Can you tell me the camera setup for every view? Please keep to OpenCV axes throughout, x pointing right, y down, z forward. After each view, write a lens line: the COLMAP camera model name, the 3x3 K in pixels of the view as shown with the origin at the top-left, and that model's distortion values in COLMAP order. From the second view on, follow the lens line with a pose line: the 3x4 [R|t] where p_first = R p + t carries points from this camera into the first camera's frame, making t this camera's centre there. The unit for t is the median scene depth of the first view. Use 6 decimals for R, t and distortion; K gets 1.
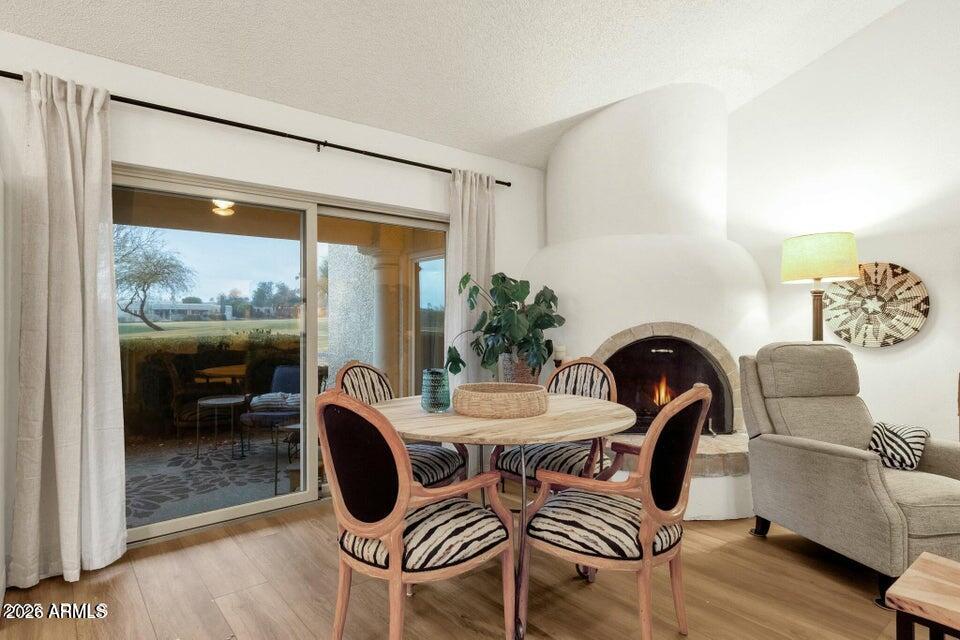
lens RADIAL K [[513.6, 0, 485.7], [0, 513.6, 315.0], [0, 0, 1]] dist [0.011414, 0.001043]
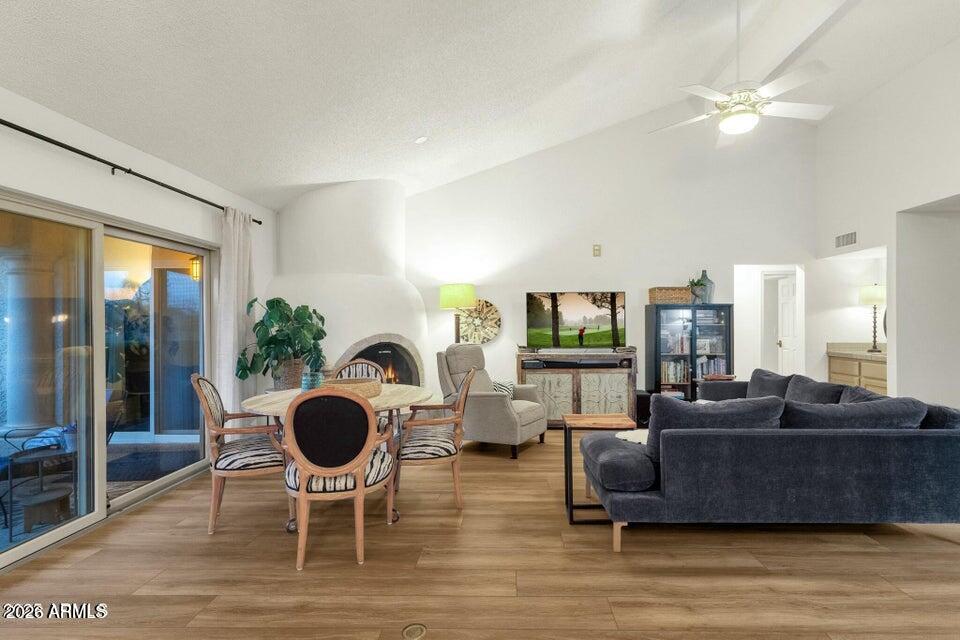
lens RADIAL K [[445.9, 0, 480.5], [0, 445.9, 324.1], [0, 0, 1]] dist [0.005792, 0.002511]
pose [[0.684636, -0.007968, 0.728841, -0.456274], [0.002408, 0.999960, 0.008671, -0.025987], [-0.728881, -0.004182, 0.684628, -0.134571]]
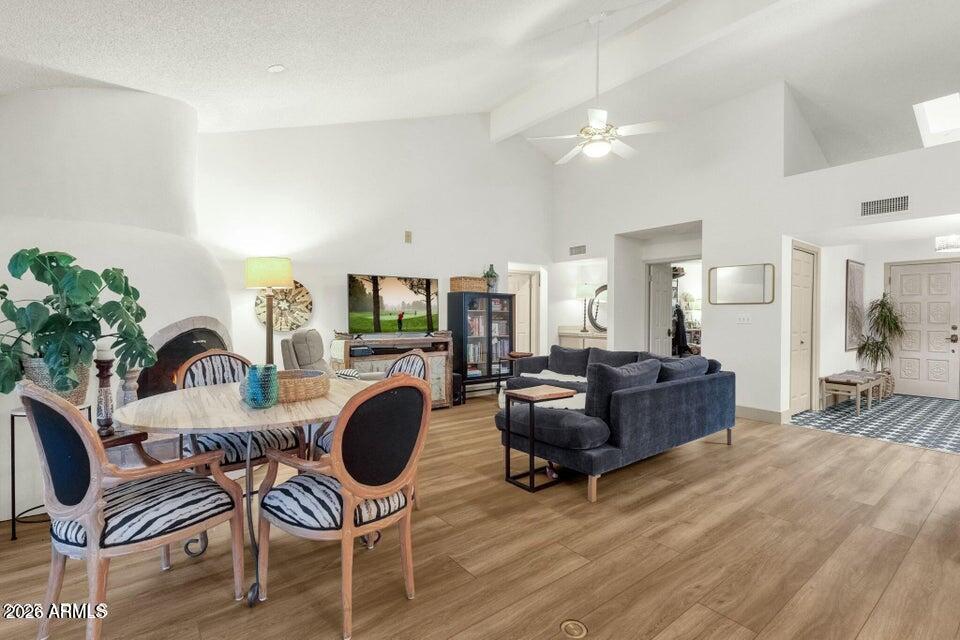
lens RADIAL K [[445.9, 0, 454.1], [0, 445.9, 322.4], [0, 0, 1]] dist [0.005792, 0.002511]
pose [[0.081794, -0.018879, 0.996470, -0.613908], [-0.009661, 0.999759, 0.019734, 0.002431], [-0.996602, -0.011241, 0.081592, 0.375256]]
